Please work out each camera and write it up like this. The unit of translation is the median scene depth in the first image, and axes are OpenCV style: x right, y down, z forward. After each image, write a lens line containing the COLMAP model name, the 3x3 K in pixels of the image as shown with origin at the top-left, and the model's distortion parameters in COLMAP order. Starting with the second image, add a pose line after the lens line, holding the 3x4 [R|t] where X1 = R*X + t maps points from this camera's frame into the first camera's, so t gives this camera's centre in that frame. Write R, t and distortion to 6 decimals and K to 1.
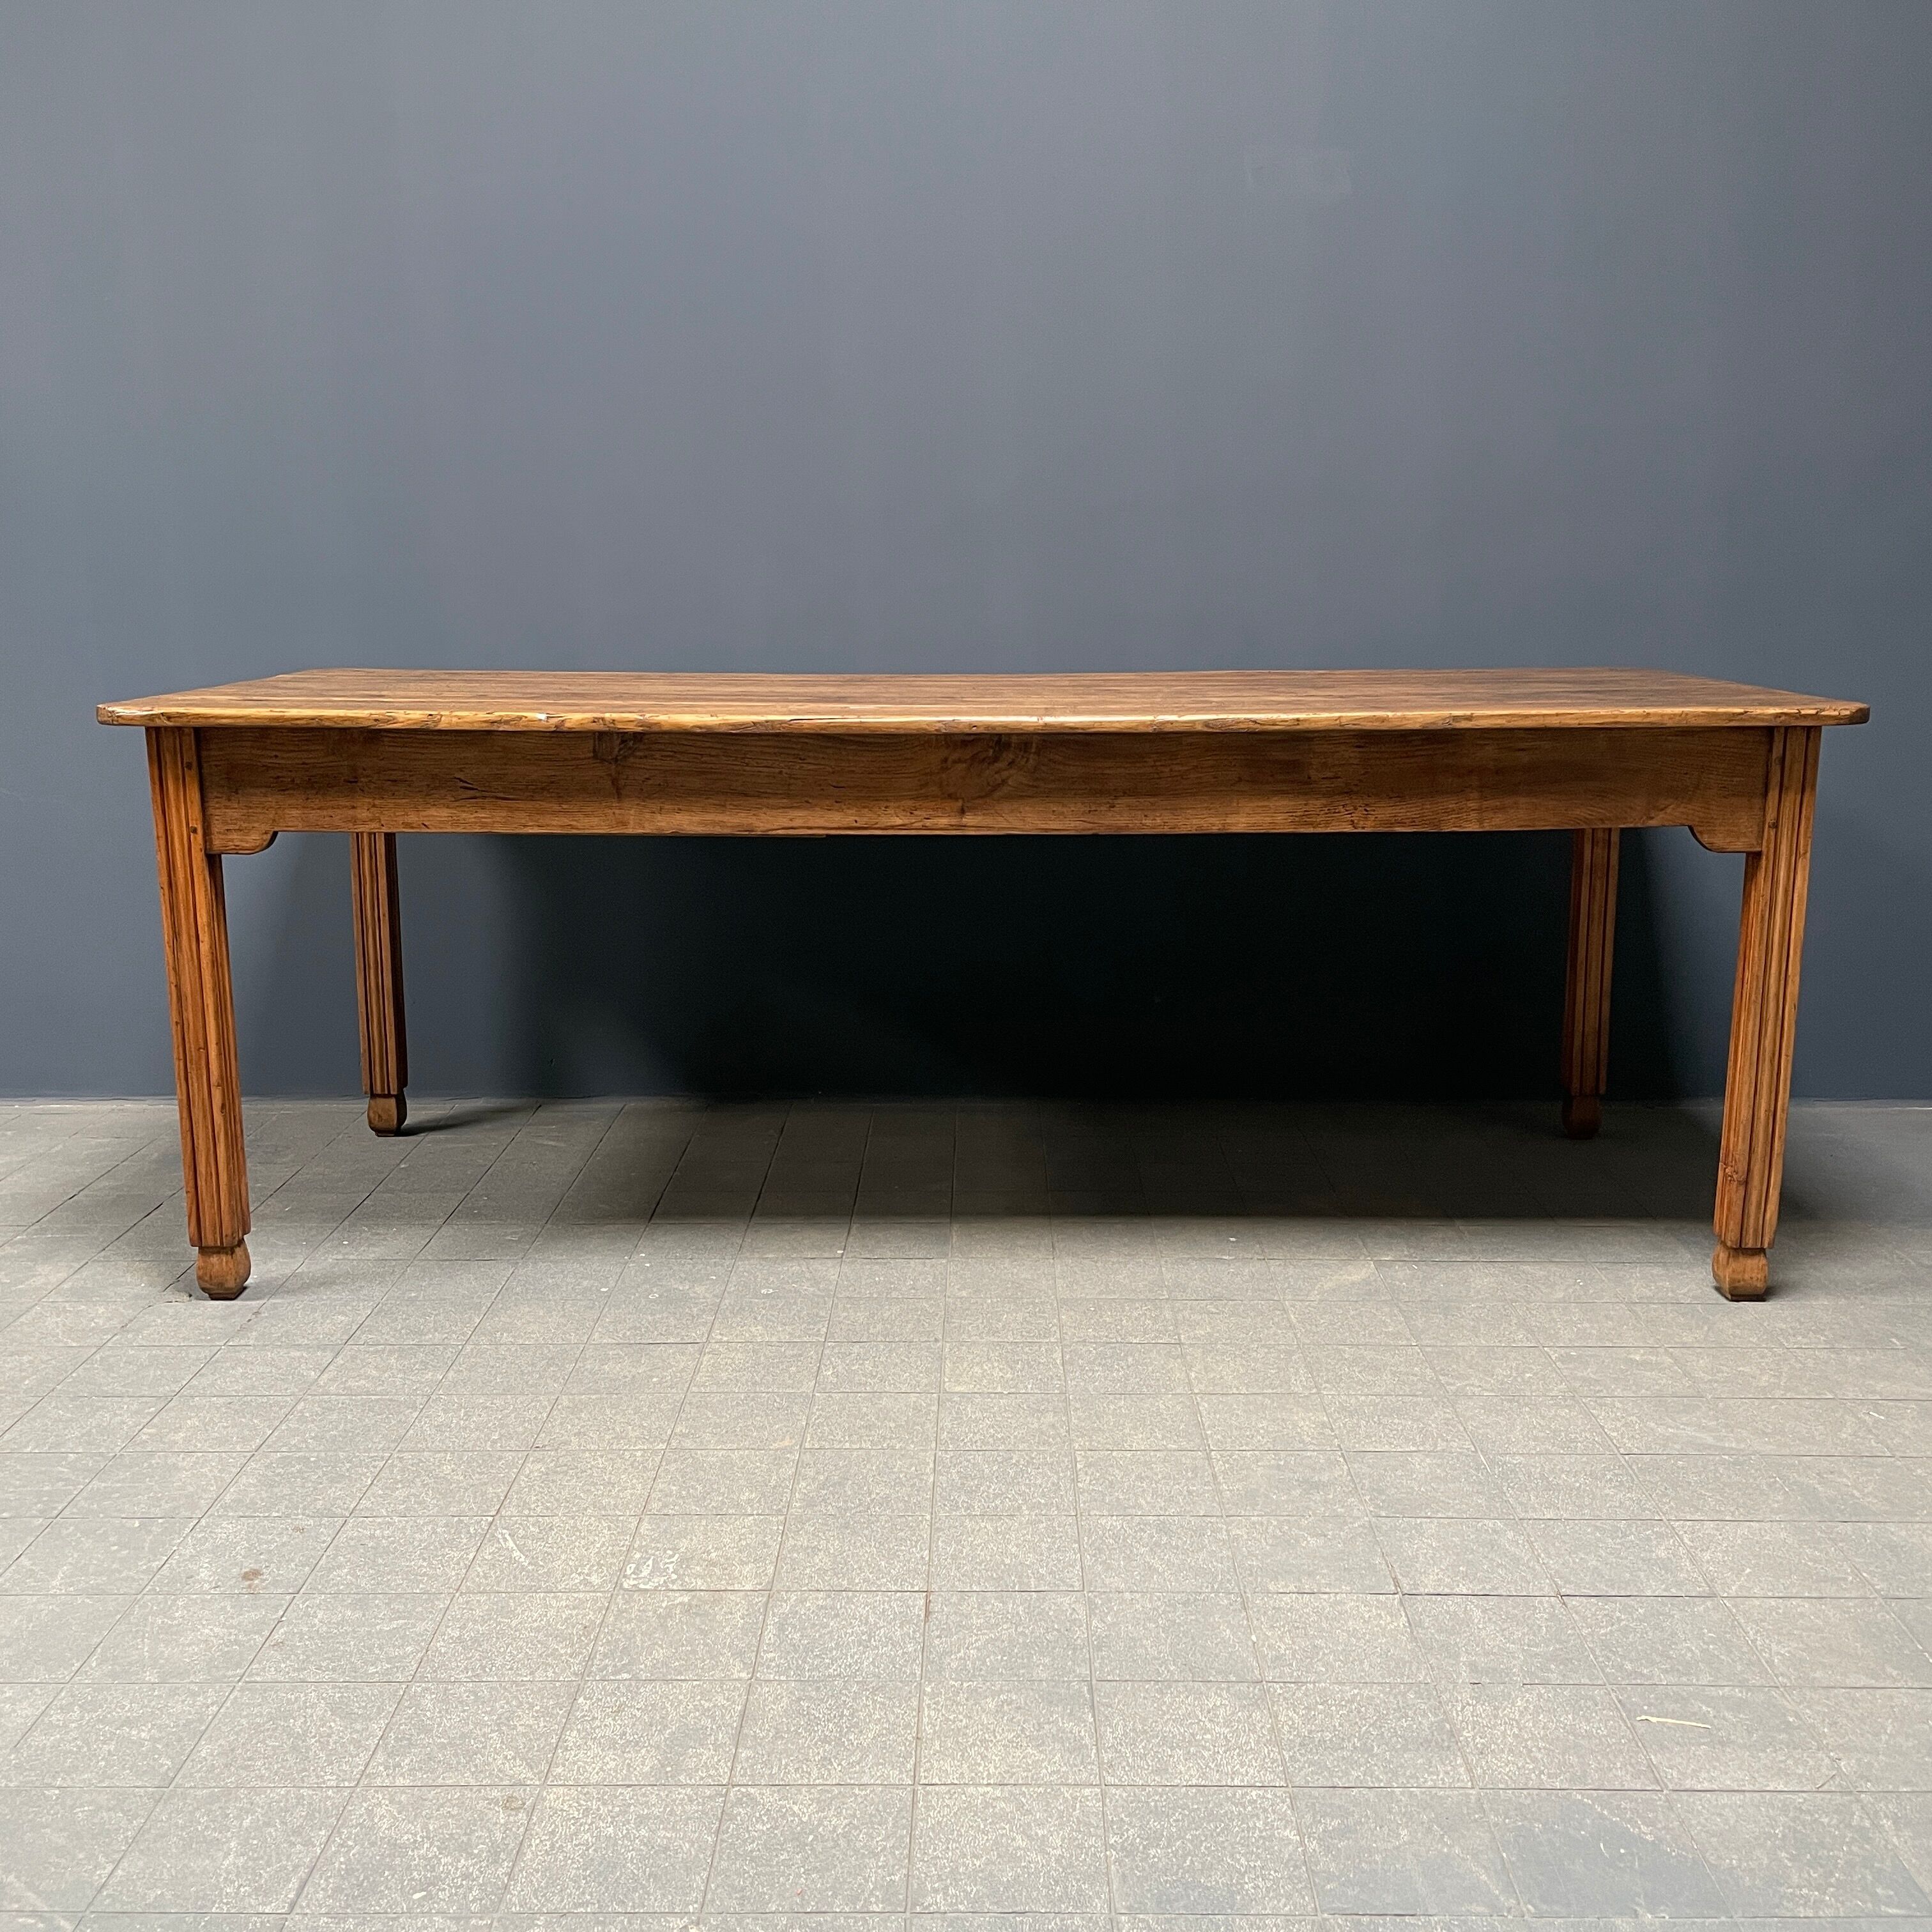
lens RADIAL K [[1953.1, 0, 973.0], [0, 1953.1, 954.9], [0, 0, 1]] dist [0.124390, -0.223511]
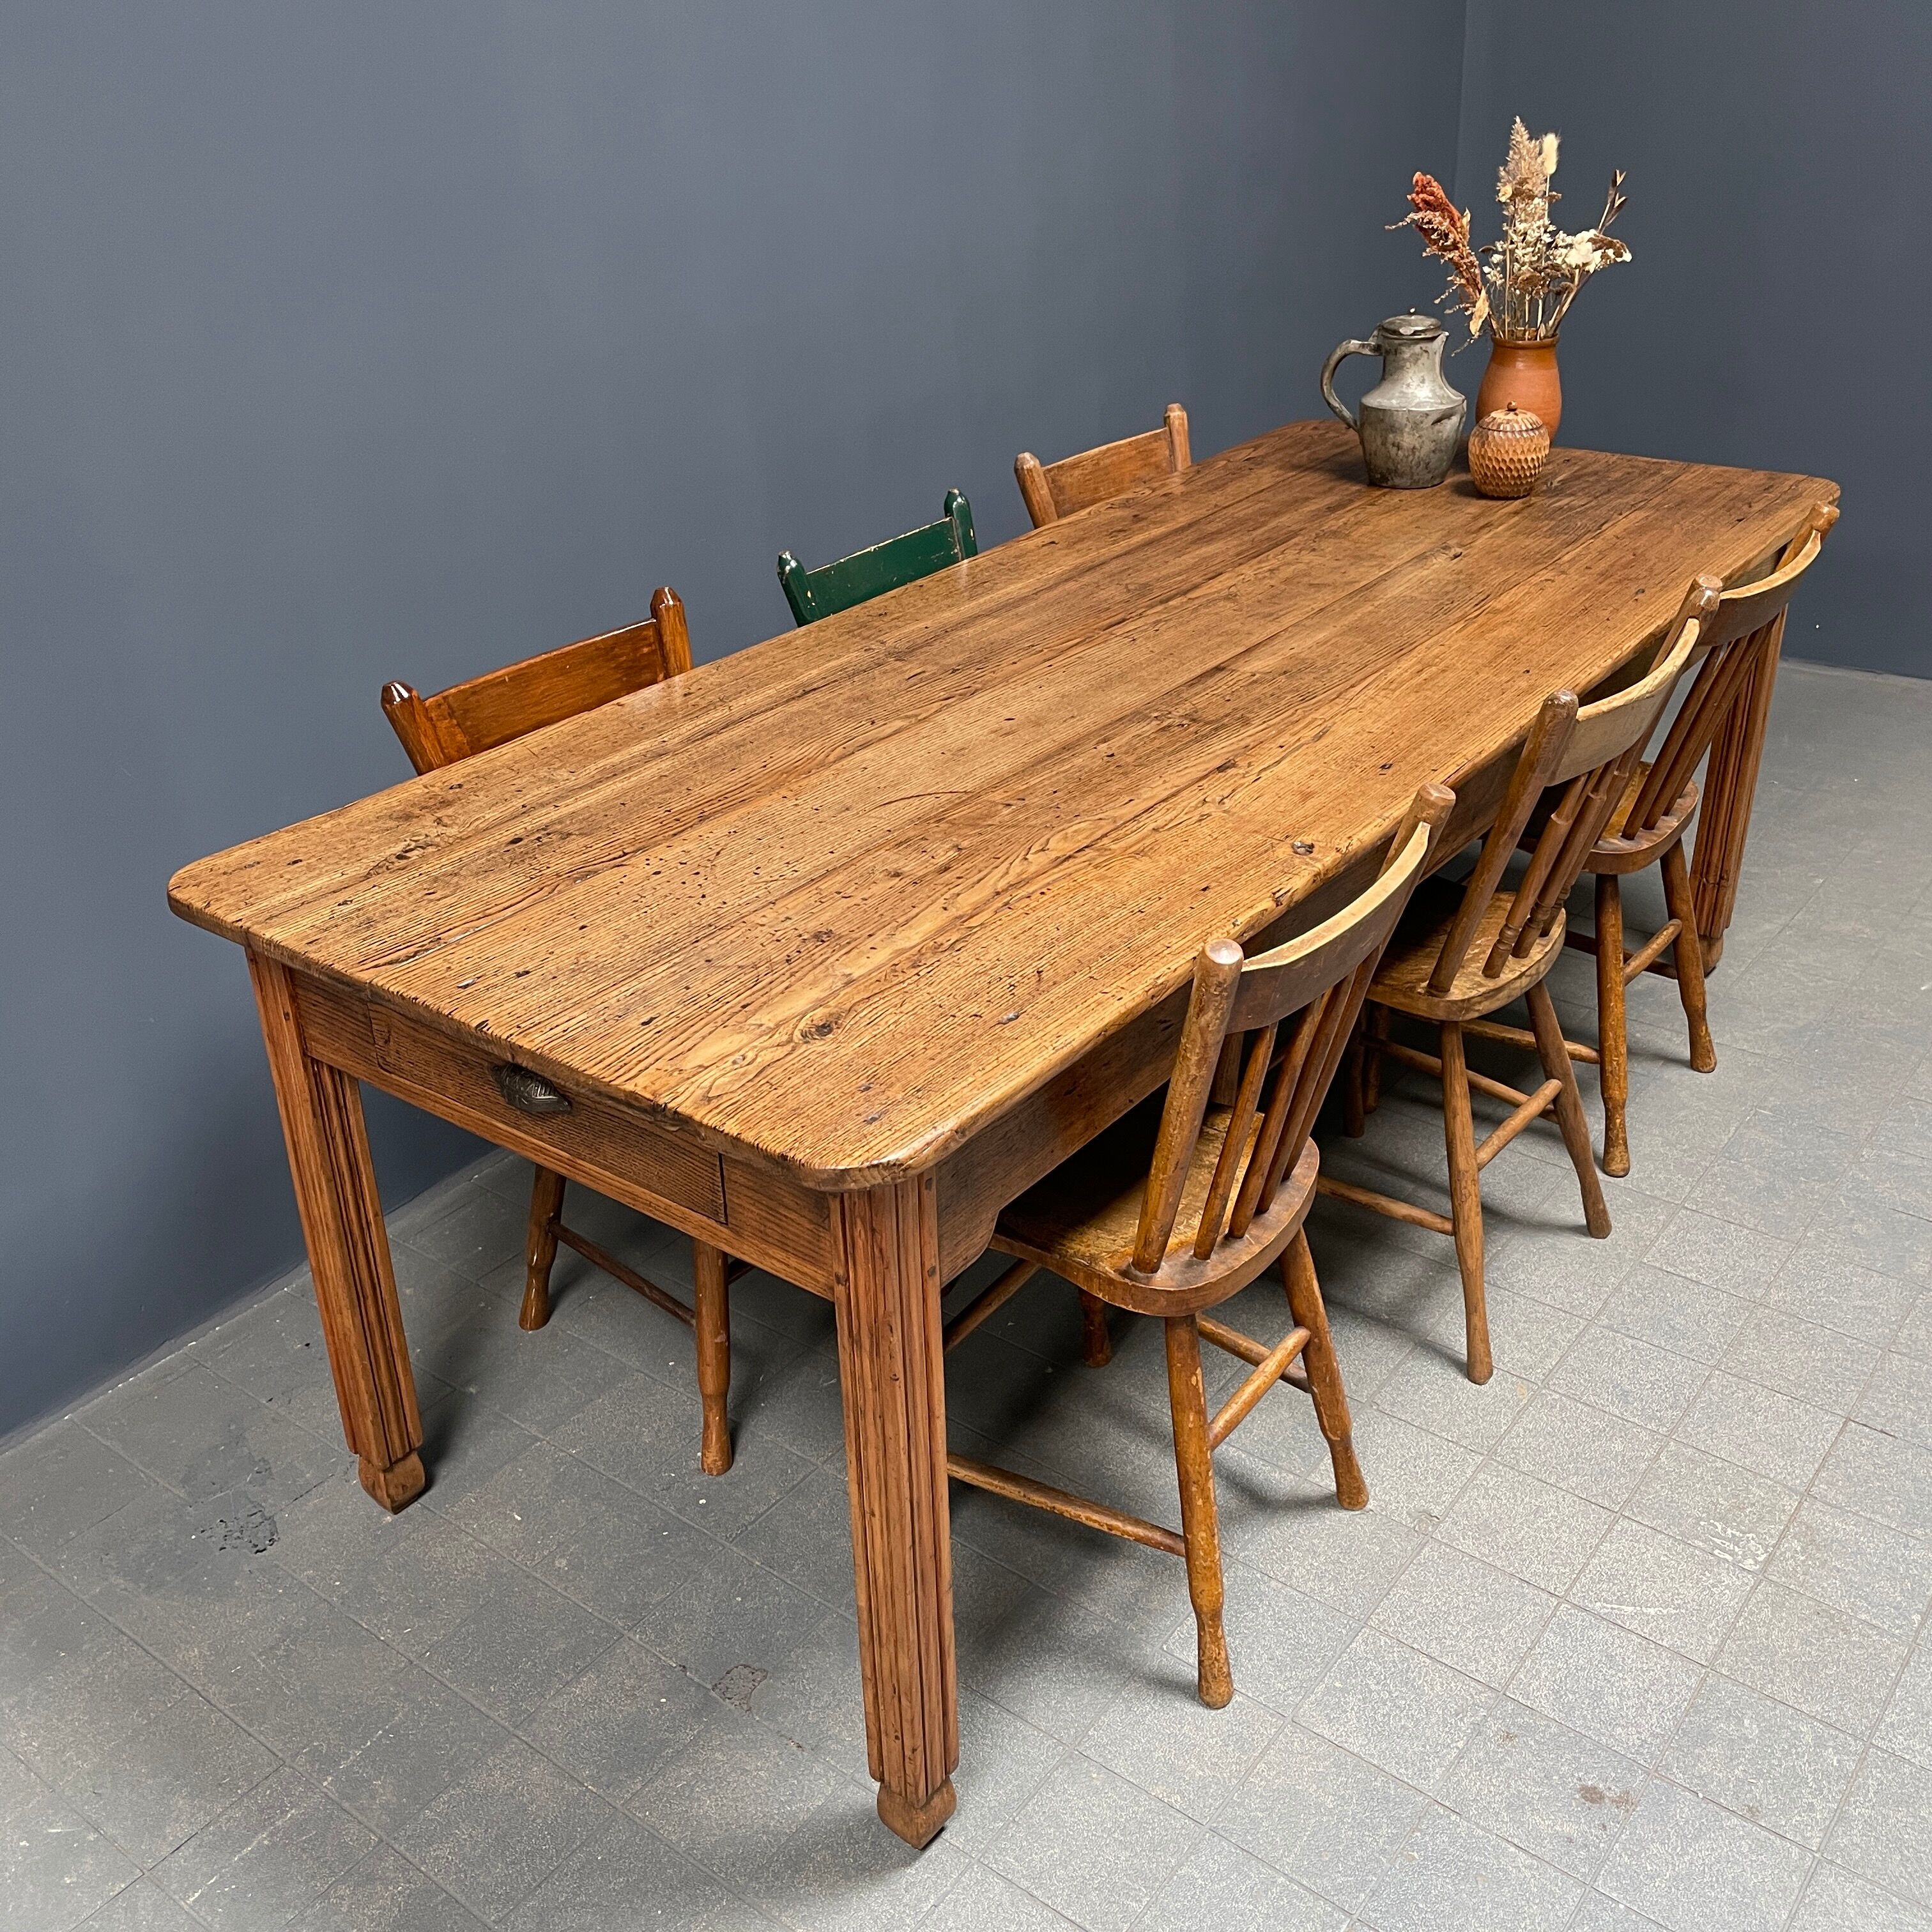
lens RADIAL K [[1955.7, 0, 959.9], [0, 1955.7, 961.1], [0, 0, 1]] dist [0.112677, -0.179974]
pose [[0.607119, -0.387094, 0.693949, -0.777803], [0.189822, 0.918686, 0.346385, -0.362850], [-0.771605, -0.078571, 0.631231, 0.619117]]
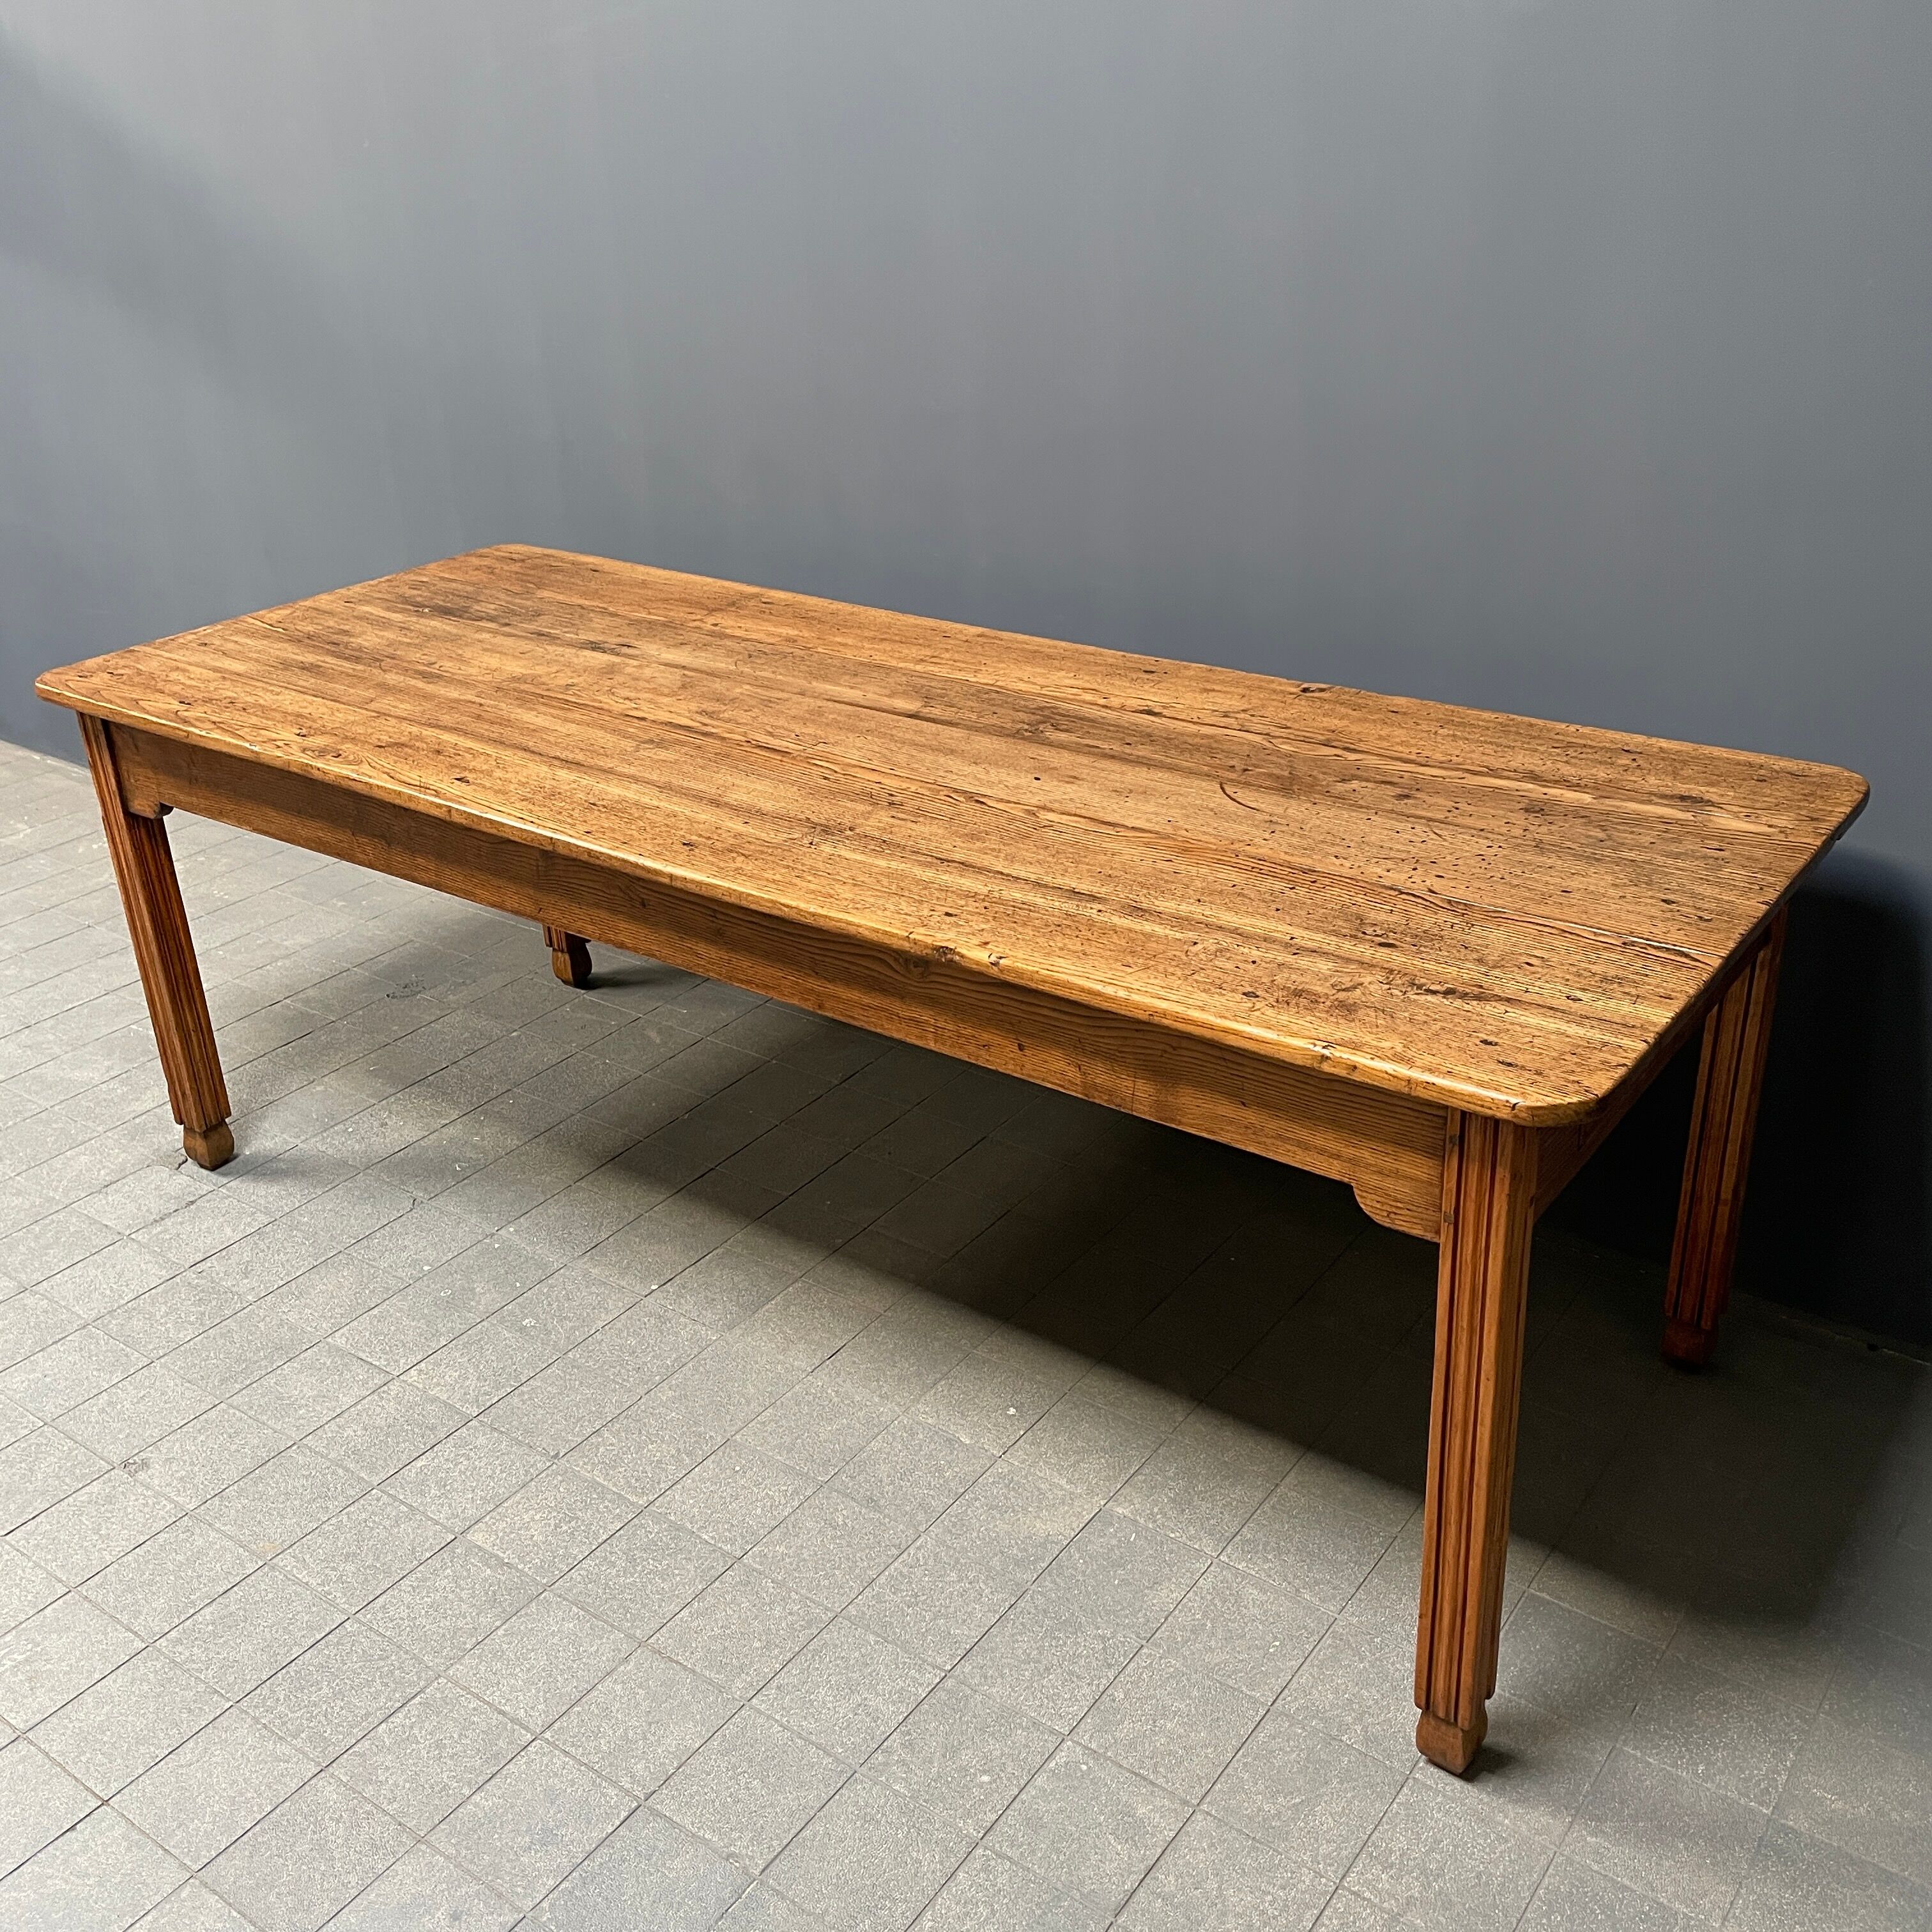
lens RADIAL K [[1957.0, 0, 970.2], [0, 1957.0, 955.2], [0, 0, 1]] dist [0.115058, -0.184043]
pose [[-0.810766, -0.225322, 0.540268, -0.604638], [0.153876, 0.808454, 0.568088, -0.611835], [-0.564784, 0.543720, -0.620795, 1.787003]]
